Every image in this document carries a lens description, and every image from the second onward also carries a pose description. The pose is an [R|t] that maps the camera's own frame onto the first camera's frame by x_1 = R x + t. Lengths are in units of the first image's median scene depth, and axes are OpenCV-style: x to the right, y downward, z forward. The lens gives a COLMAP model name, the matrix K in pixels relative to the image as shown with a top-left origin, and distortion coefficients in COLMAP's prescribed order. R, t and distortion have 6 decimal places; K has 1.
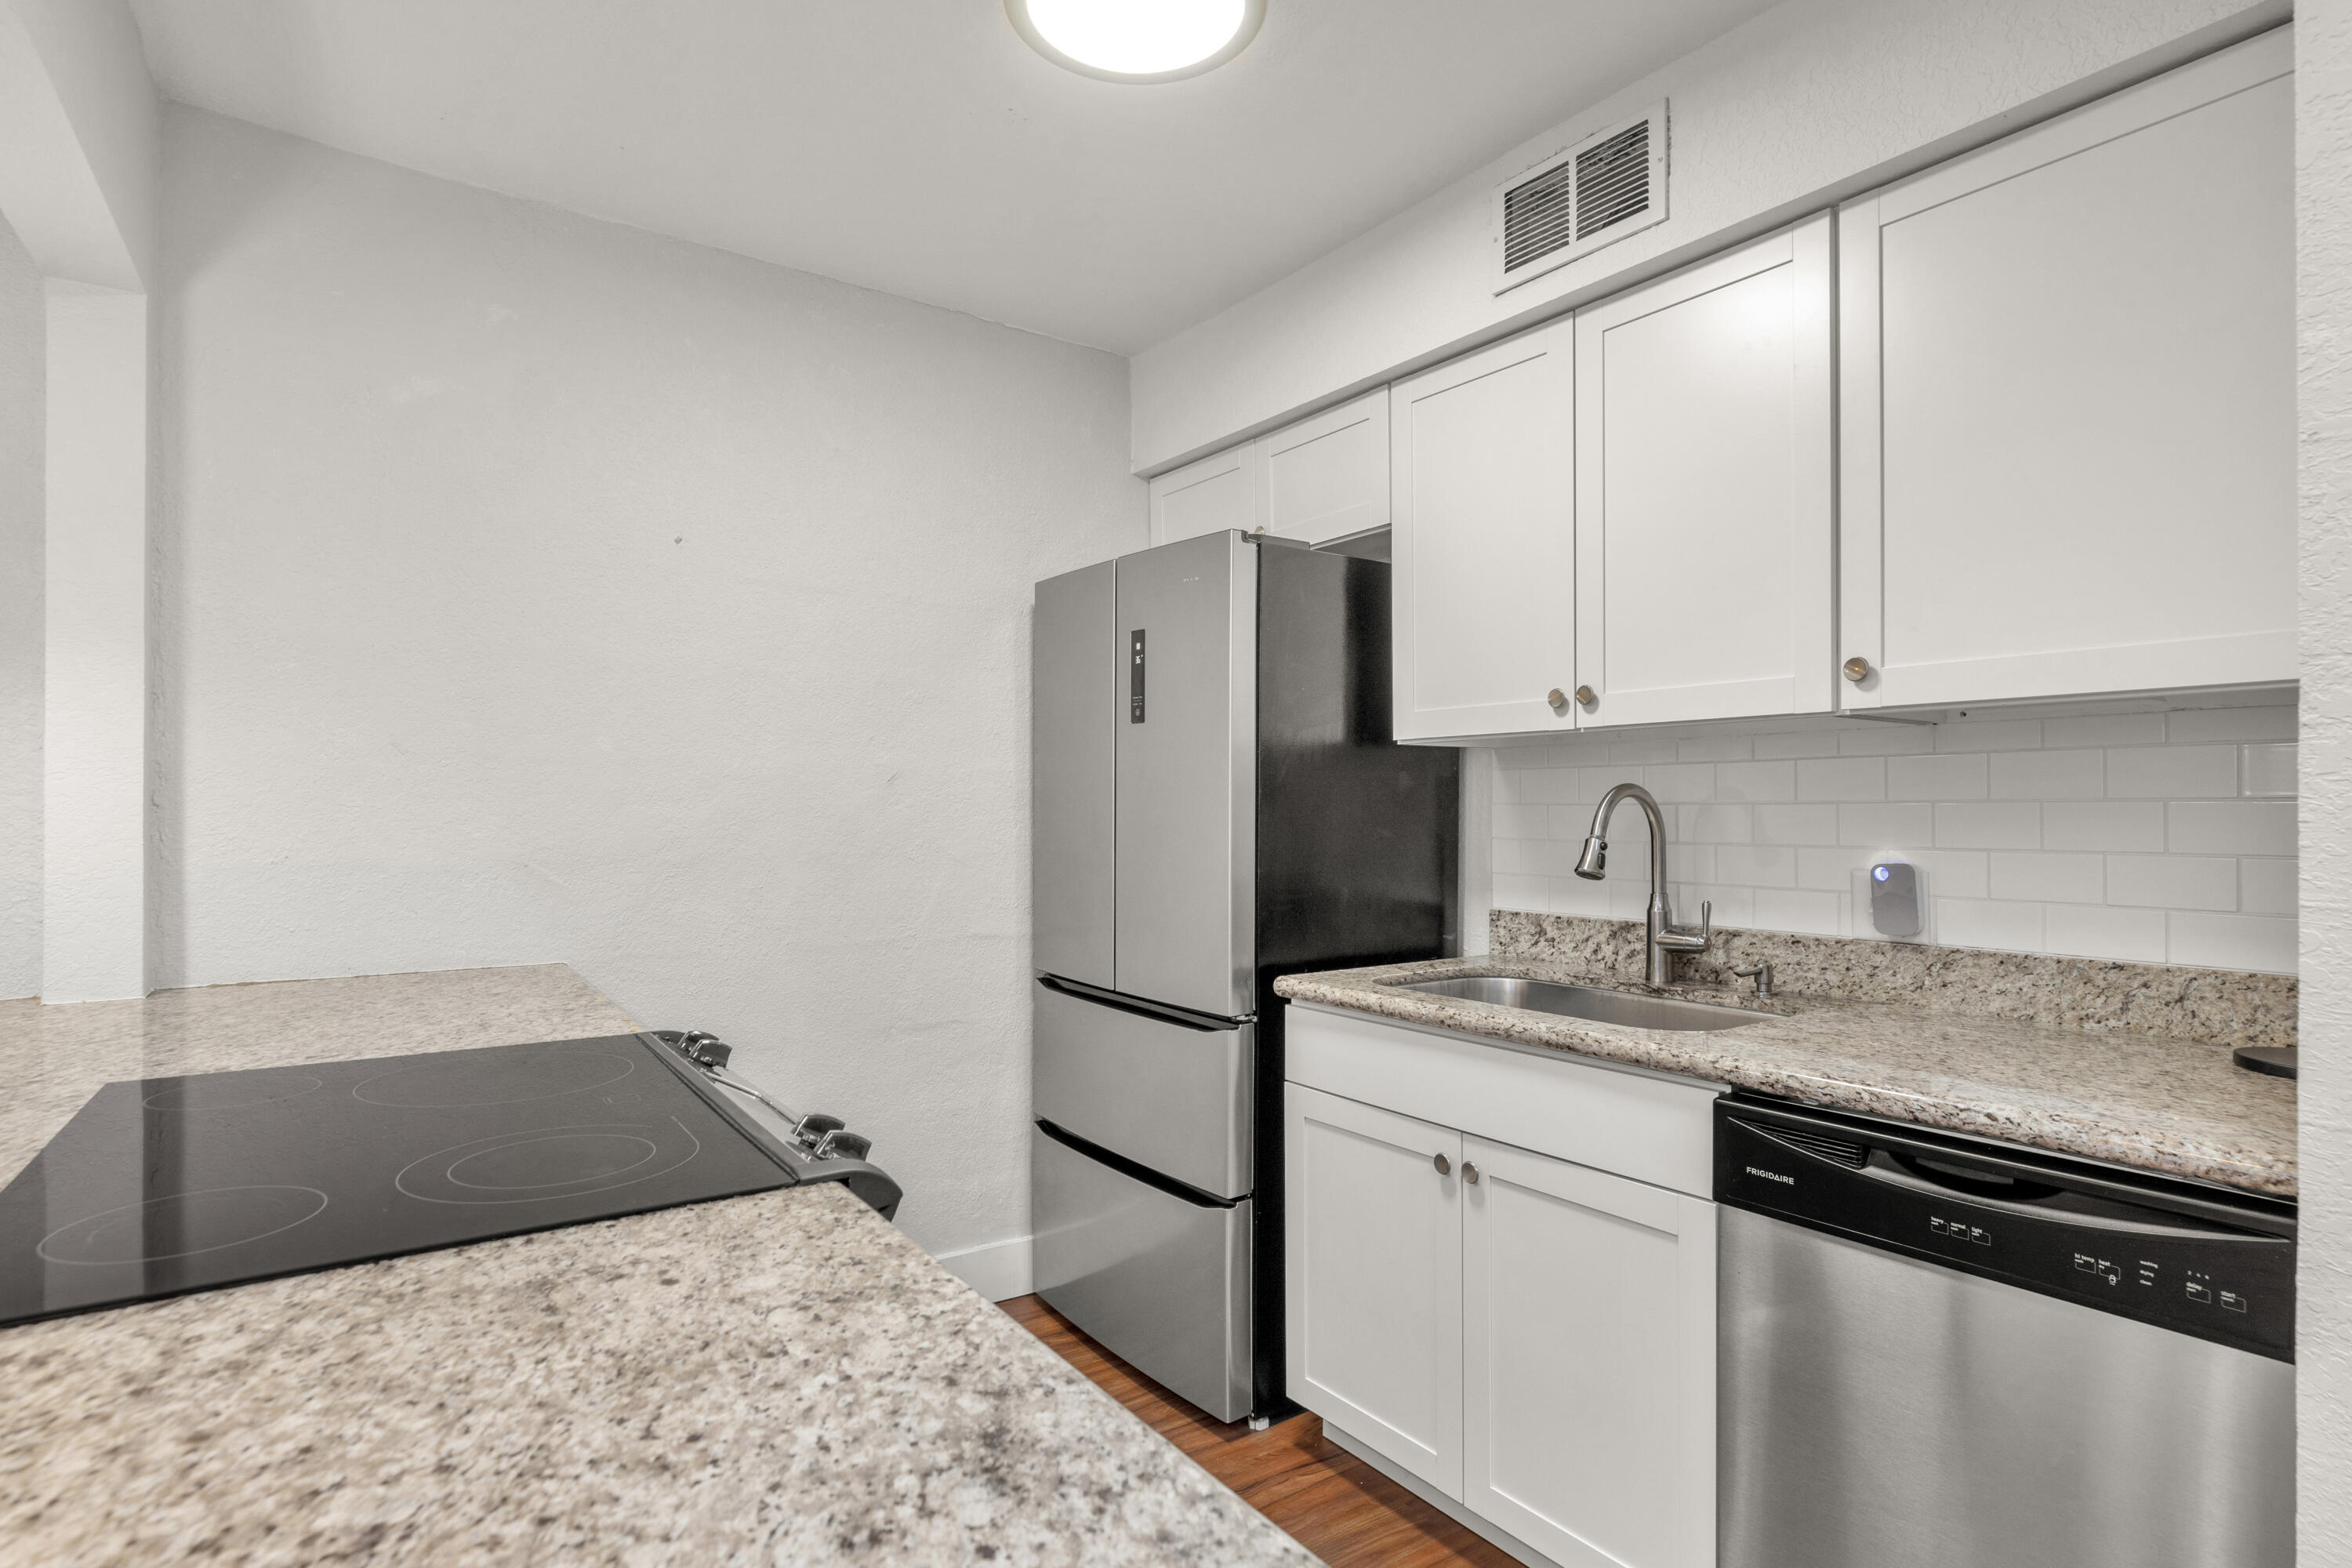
lens RADIAL K [[1208.8, 0, 1181.3], [0, 1208.8, 800.4], [0, 0, 1]] dist [-0.009611, 0.002502]
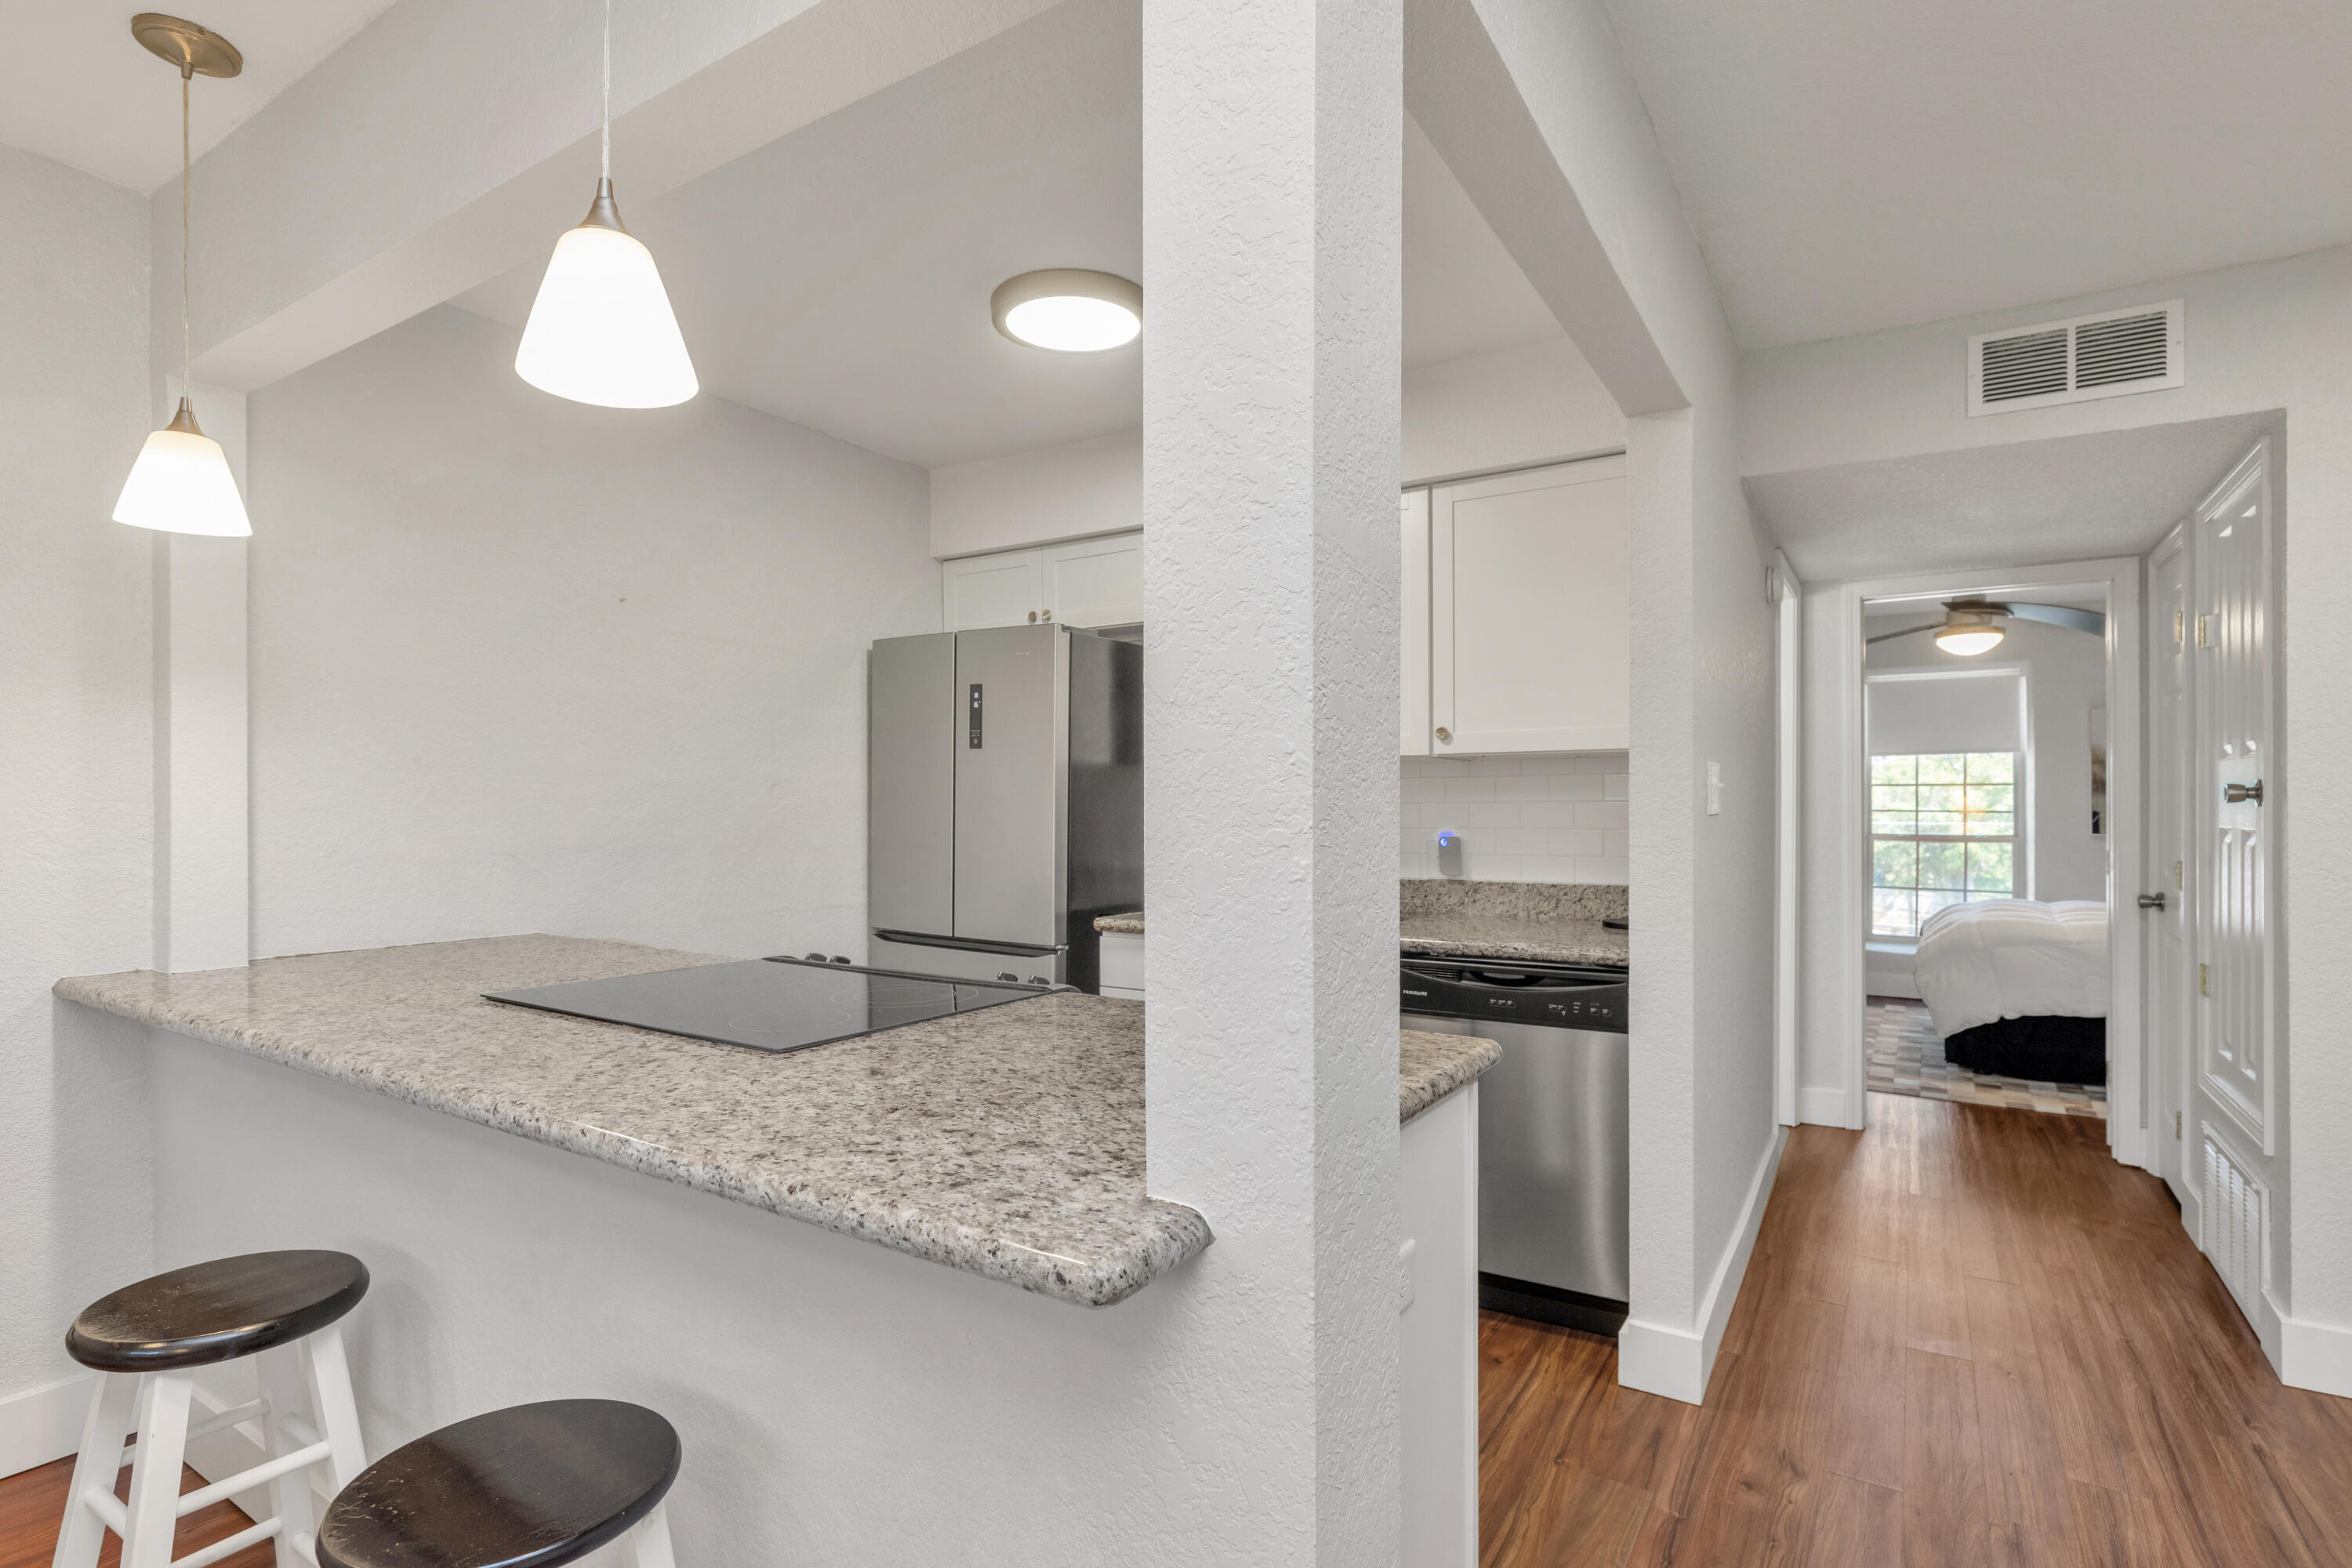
lens RADIAL K [[1157.4, 0, 1168.0], [0, 1157.4, 802.3], [0, 0, 1]] dist [-0.005452, -0.000763]
pose [[0.929725, -0.003321, 0.368240, -0.421864], [0.002785, 0.999994, 0.001986, -0.003787], [-0.368245, -0.000821, 0.929729, -0.440638]]
